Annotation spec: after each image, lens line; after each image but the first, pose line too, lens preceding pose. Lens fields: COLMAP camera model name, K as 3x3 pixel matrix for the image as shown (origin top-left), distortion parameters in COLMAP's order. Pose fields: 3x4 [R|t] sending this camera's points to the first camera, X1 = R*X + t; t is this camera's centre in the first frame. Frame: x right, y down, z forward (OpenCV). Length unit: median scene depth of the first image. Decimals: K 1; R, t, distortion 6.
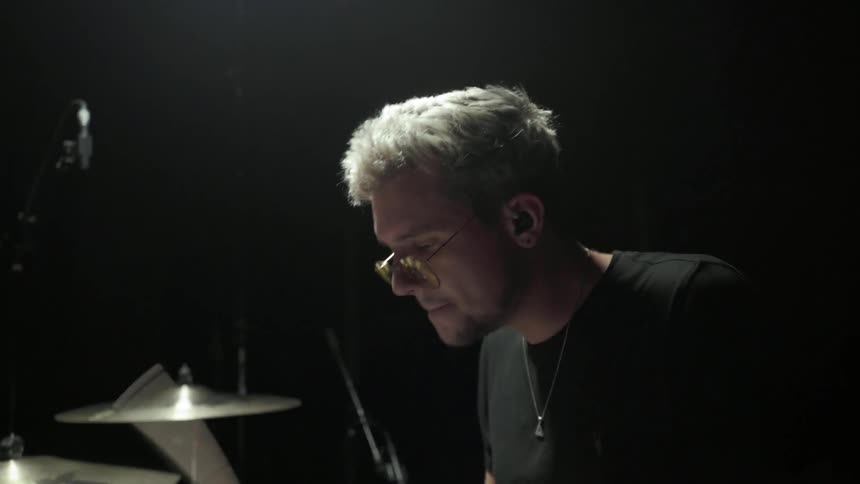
lens RADIAL K [[724.0, 0, 429.5], [0, 724.0, 235.0], [0, 0, 1]] dist [0.003977, 0.005989]
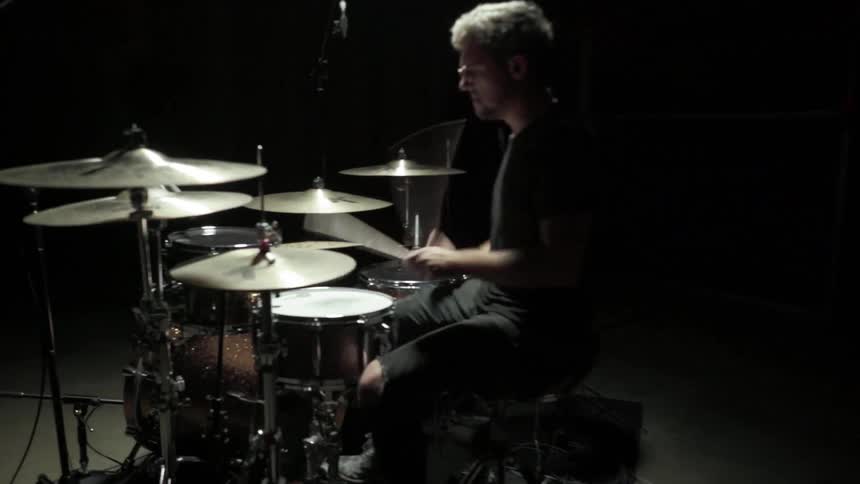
lens RADIAL K [[694.0, 0, 430.0], [0, 694.0, 242.0], [0, 0, 1]] dist [0.013044, 0.004981]
pose [[0.929066, 0.073872, -0.362462, 0.390810], [0.020297, 0.968201, 0.249349, -0.021832], [0.369356, -0.239018, 0.898024, -0.605875]]
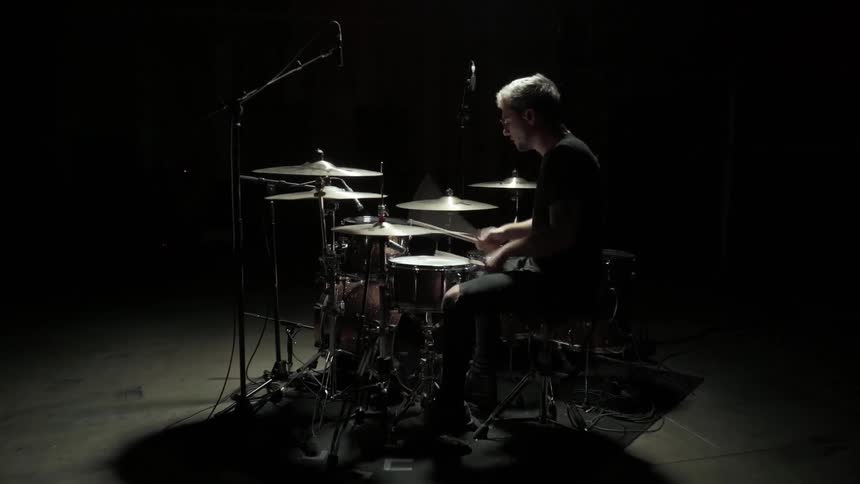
lens RADIAL K [[724.0, 0, 429.5], [0, 724.0, 235.0], [0, 0, 1]] dist [0.003977, 0.005989]
pose [[0.773464, 0.080918, -0.628654, 1.055110], [0.044376, 0.982471, 0.181057, -0.056273], [0.632285, -0.167939, 0.756315, -1.123104]]
